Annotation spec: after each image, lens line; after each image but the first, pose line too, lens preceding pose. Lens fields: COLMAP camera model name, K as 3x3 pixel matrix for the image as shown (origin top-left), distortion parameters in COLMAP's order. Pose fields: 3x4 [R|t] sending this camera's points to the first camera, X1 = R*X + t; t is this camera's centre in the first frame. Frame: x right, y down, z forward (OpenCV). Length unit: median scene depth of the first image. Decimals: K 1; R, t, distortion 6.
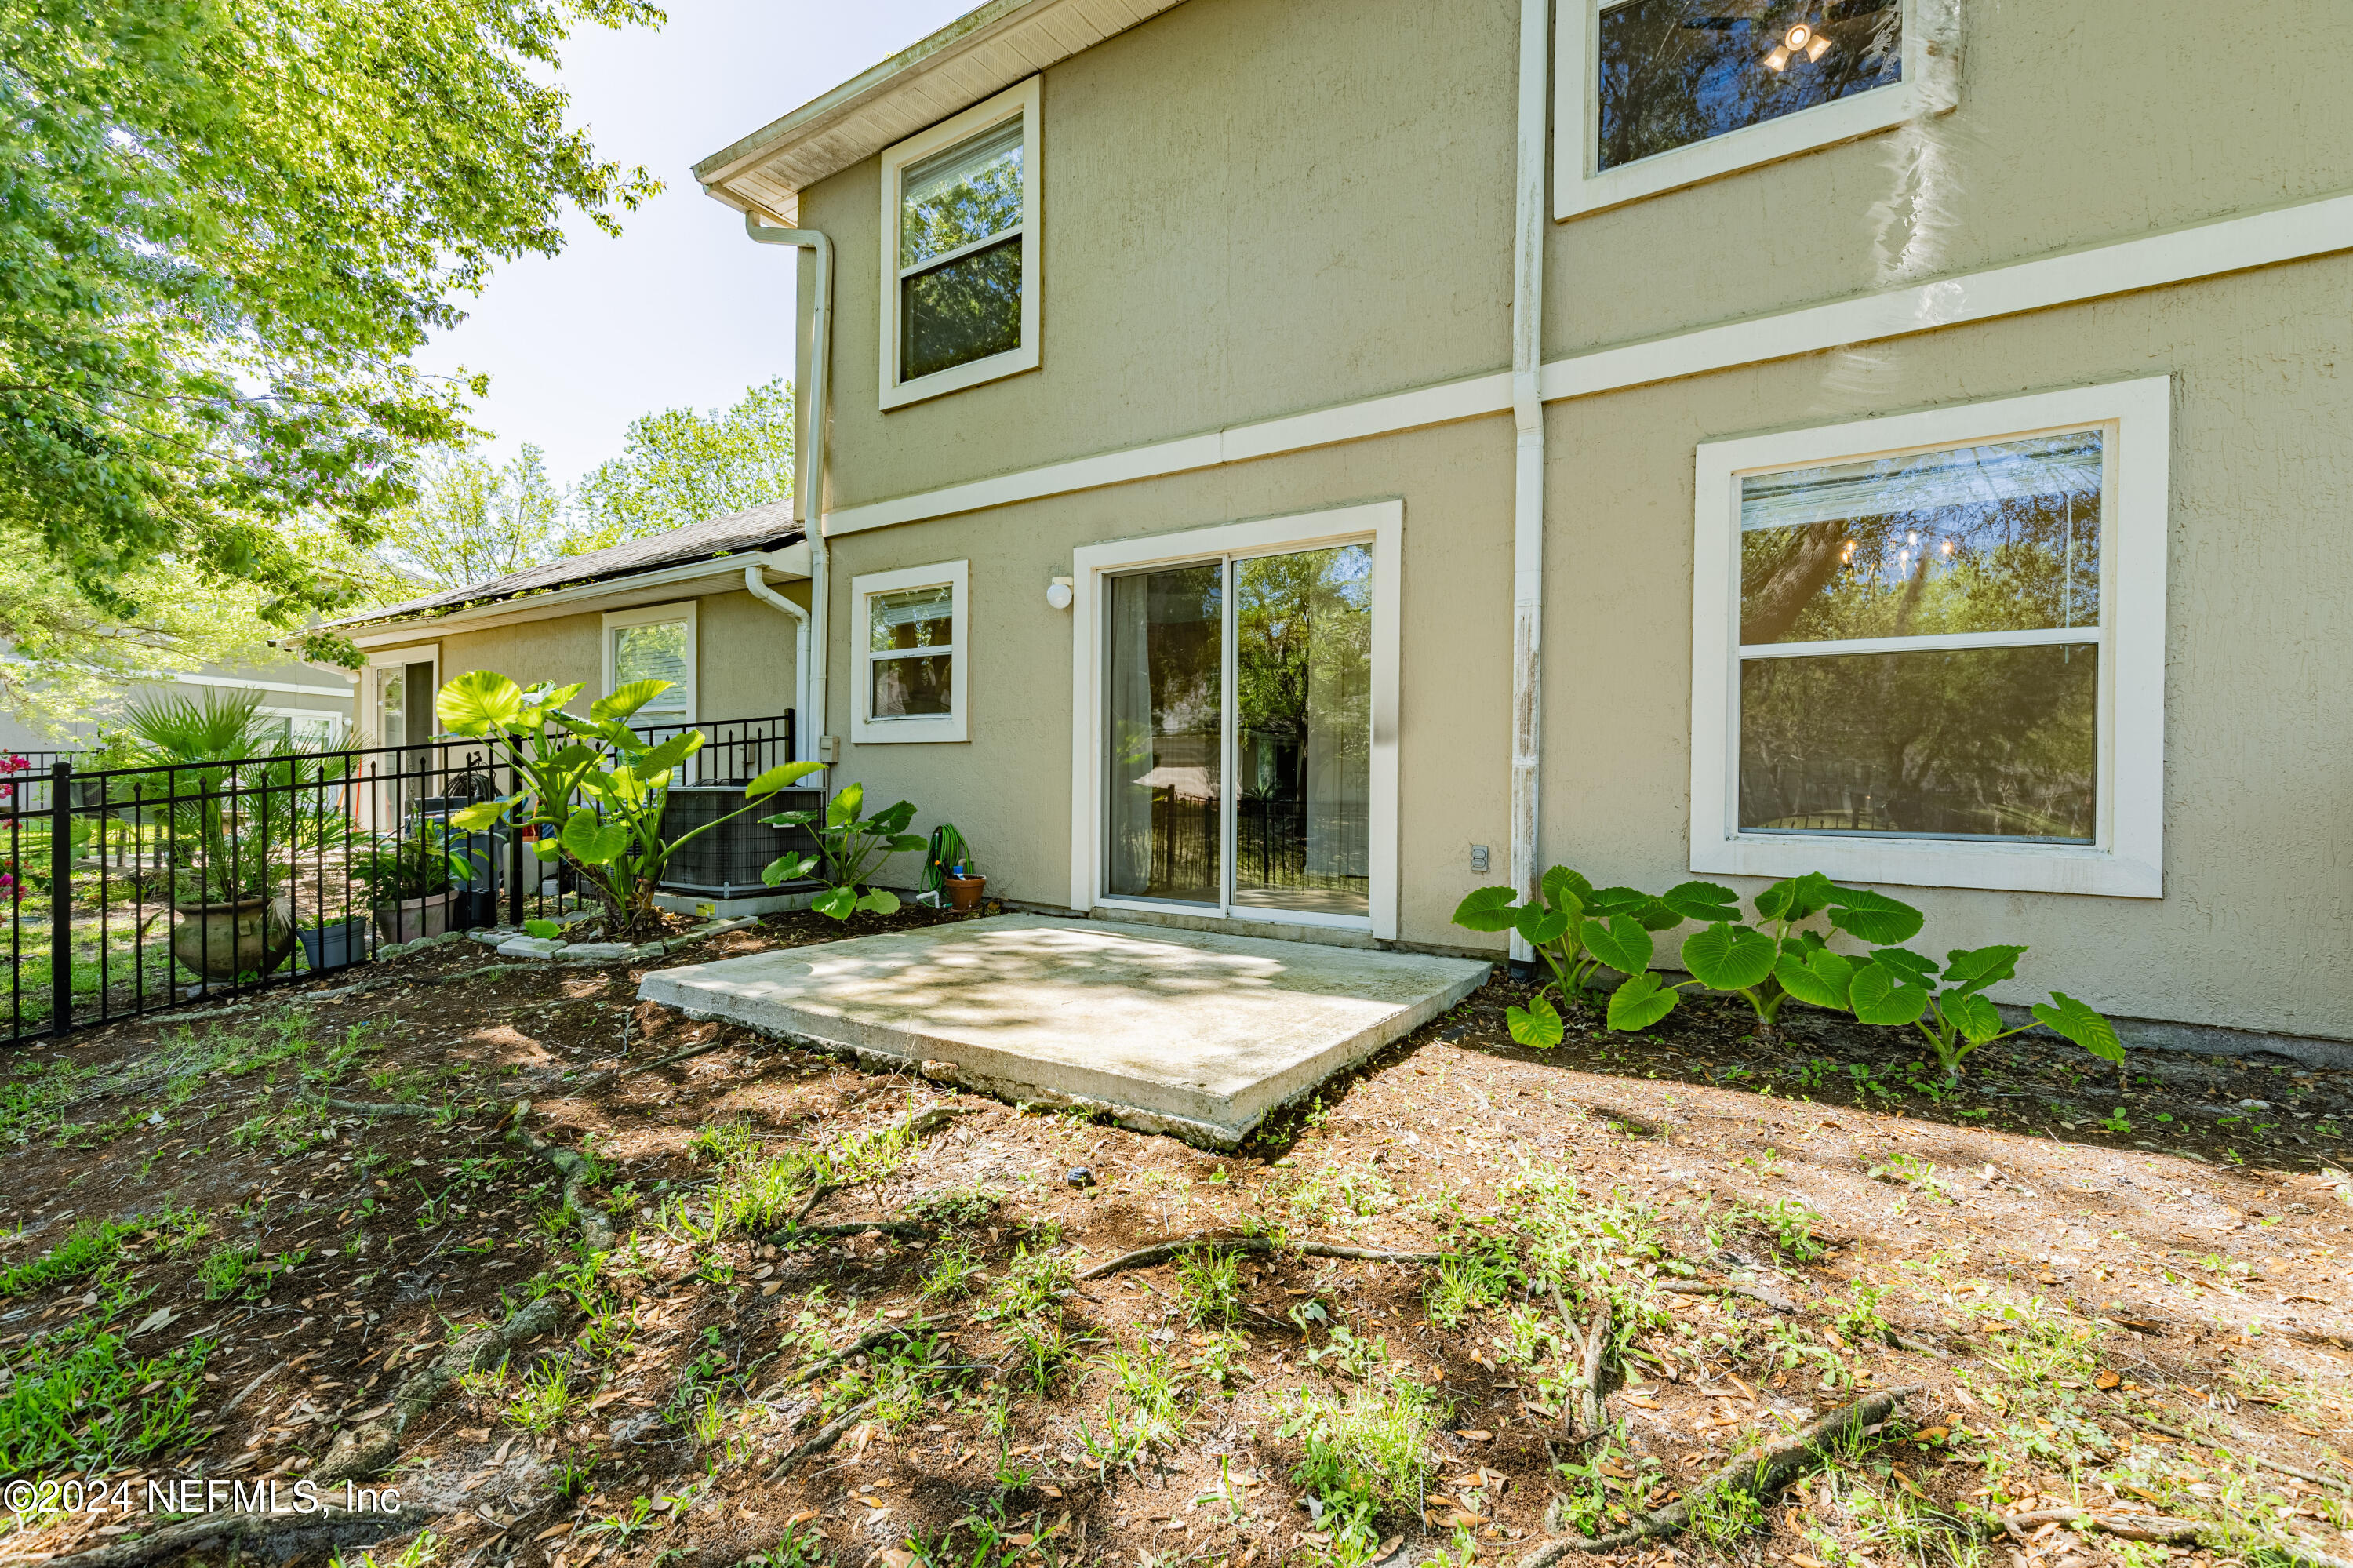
lens RADIAL K [[1055.5, 0, 1177.2], [0, 1055.5, 778.0], [0, 0, 1]] dist [0.012684, -0.004589]
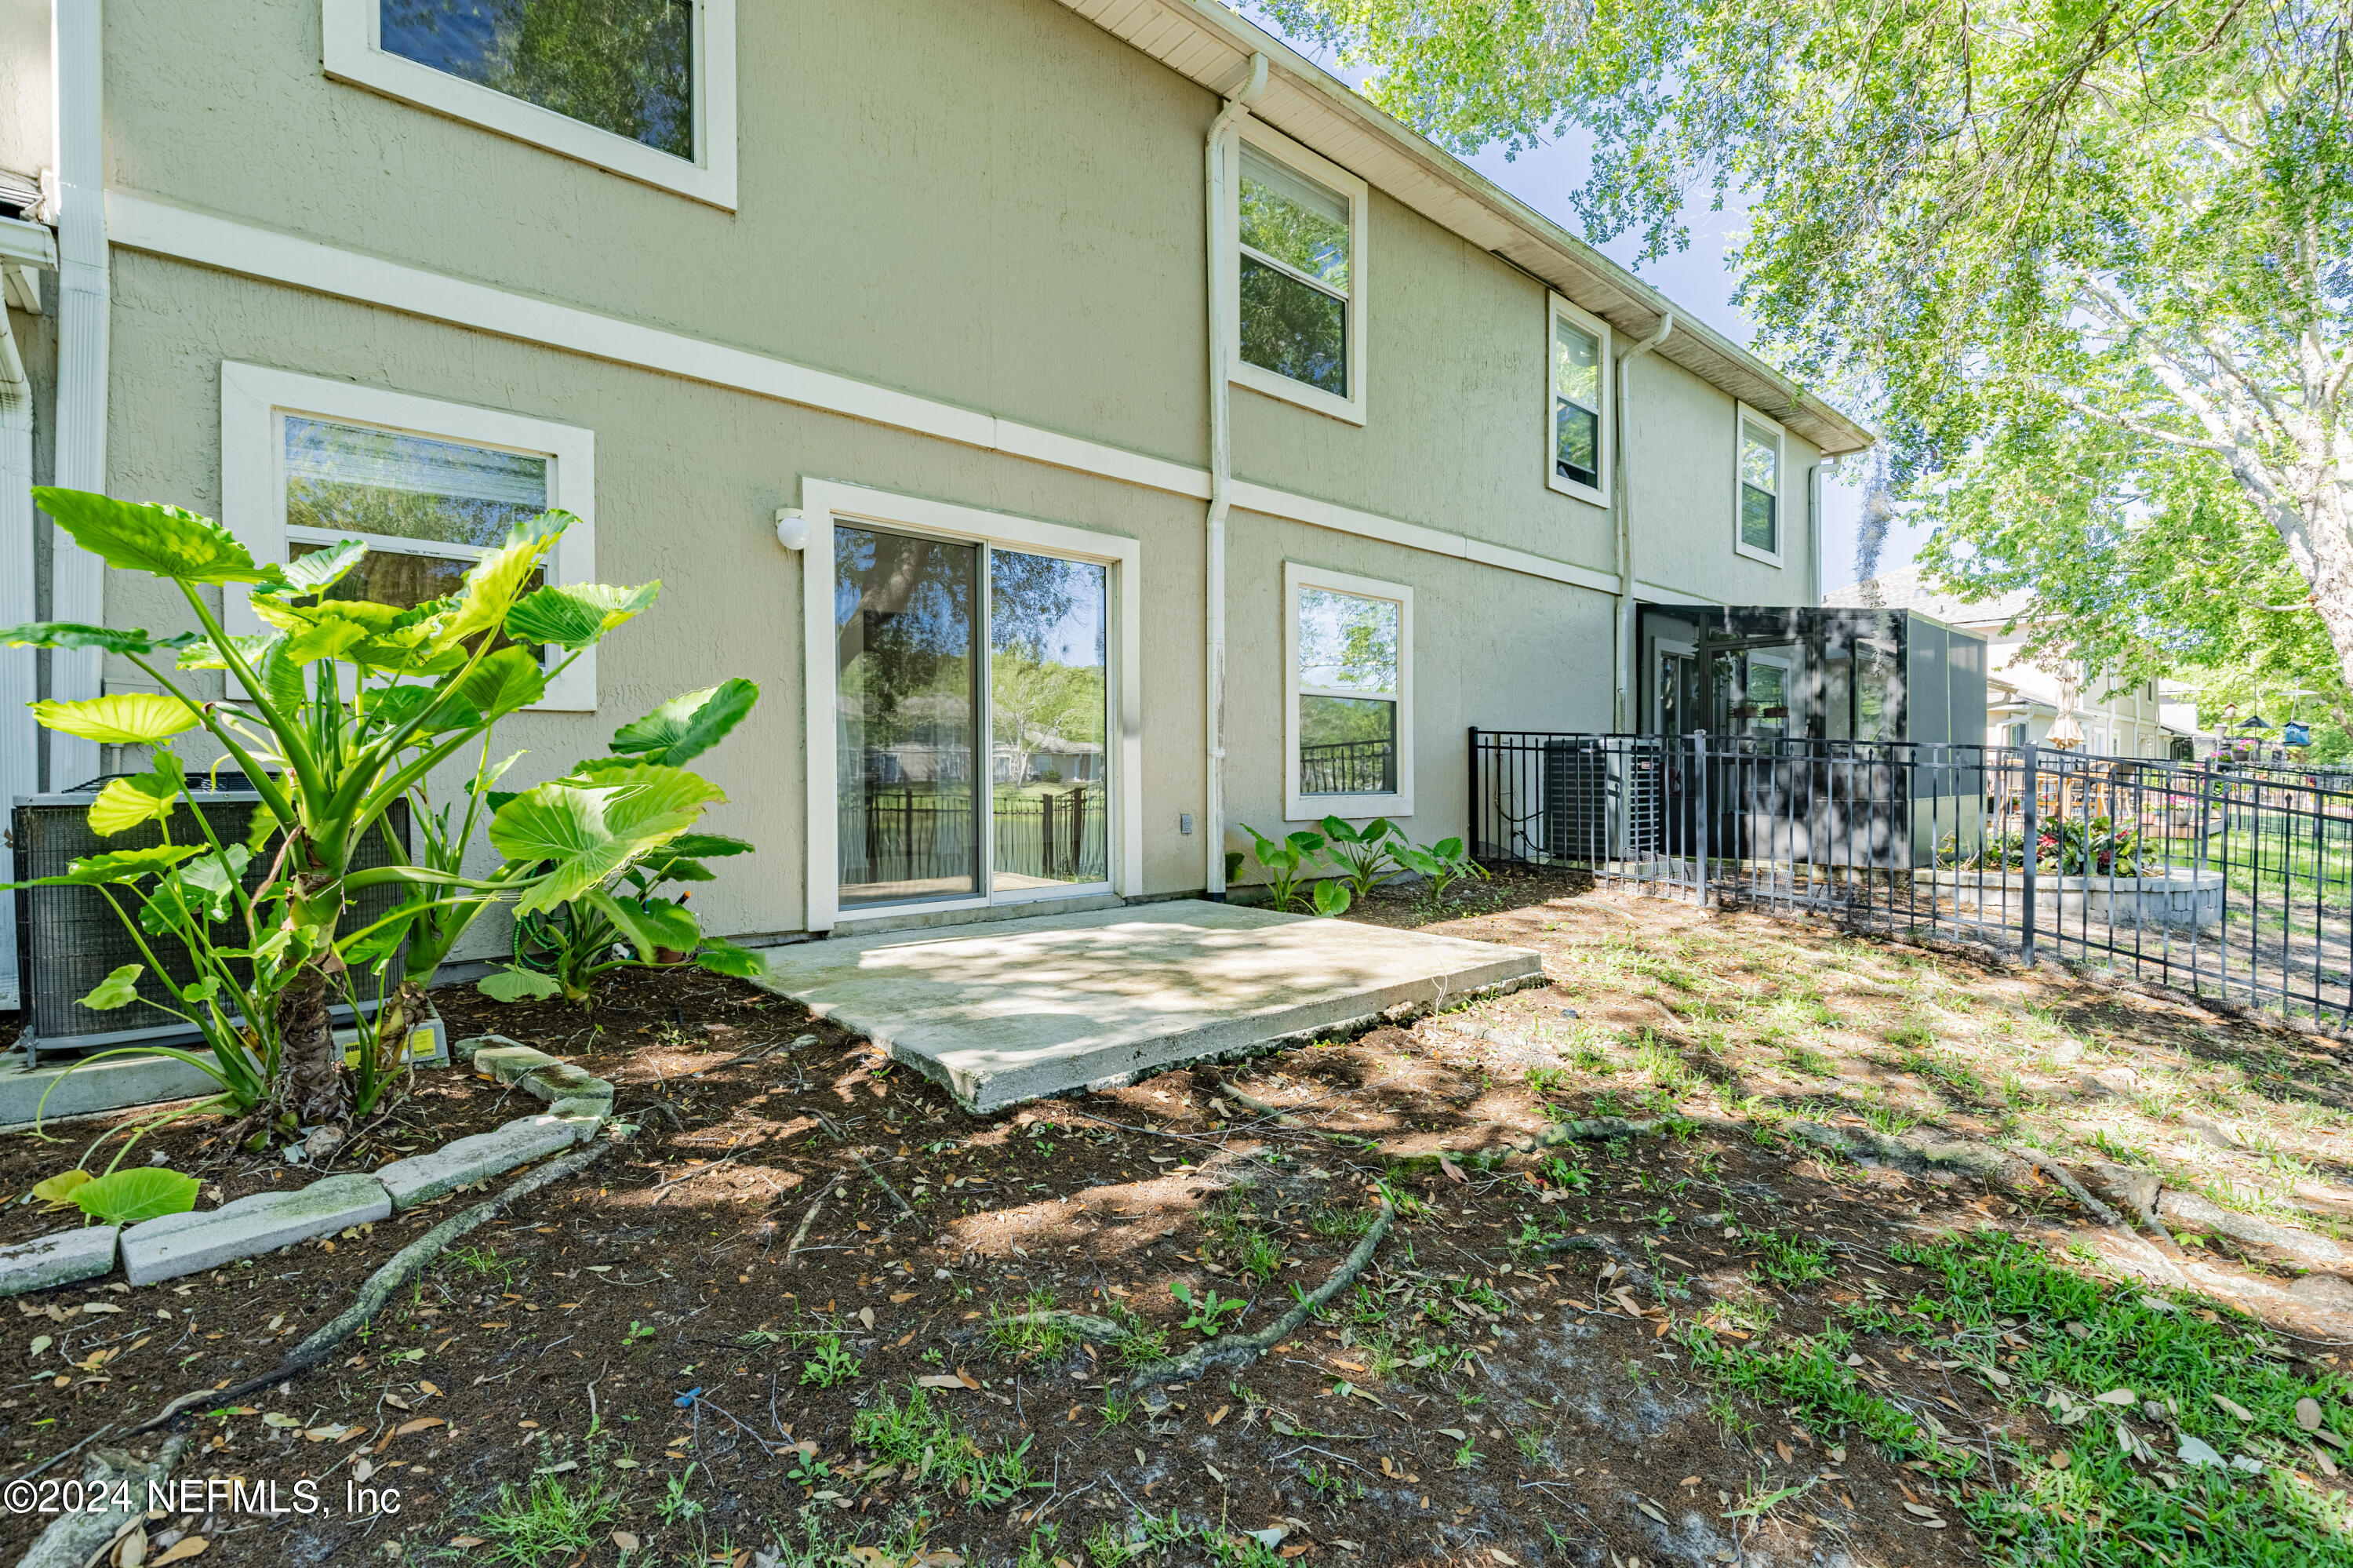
lens RADIAL K [[1052.6, 0, 1178.9], [0, 1052.6, 776.1], [0, 0, 1]] dist [0.009274, -0.001744]
pose [[0.235828, -0.015889, 0.971665, -0.891646], [0.002850, 0.999873, 0.015658, -0.004578], [-0.971791, -0.000923, 0.235843, 0.599016]]
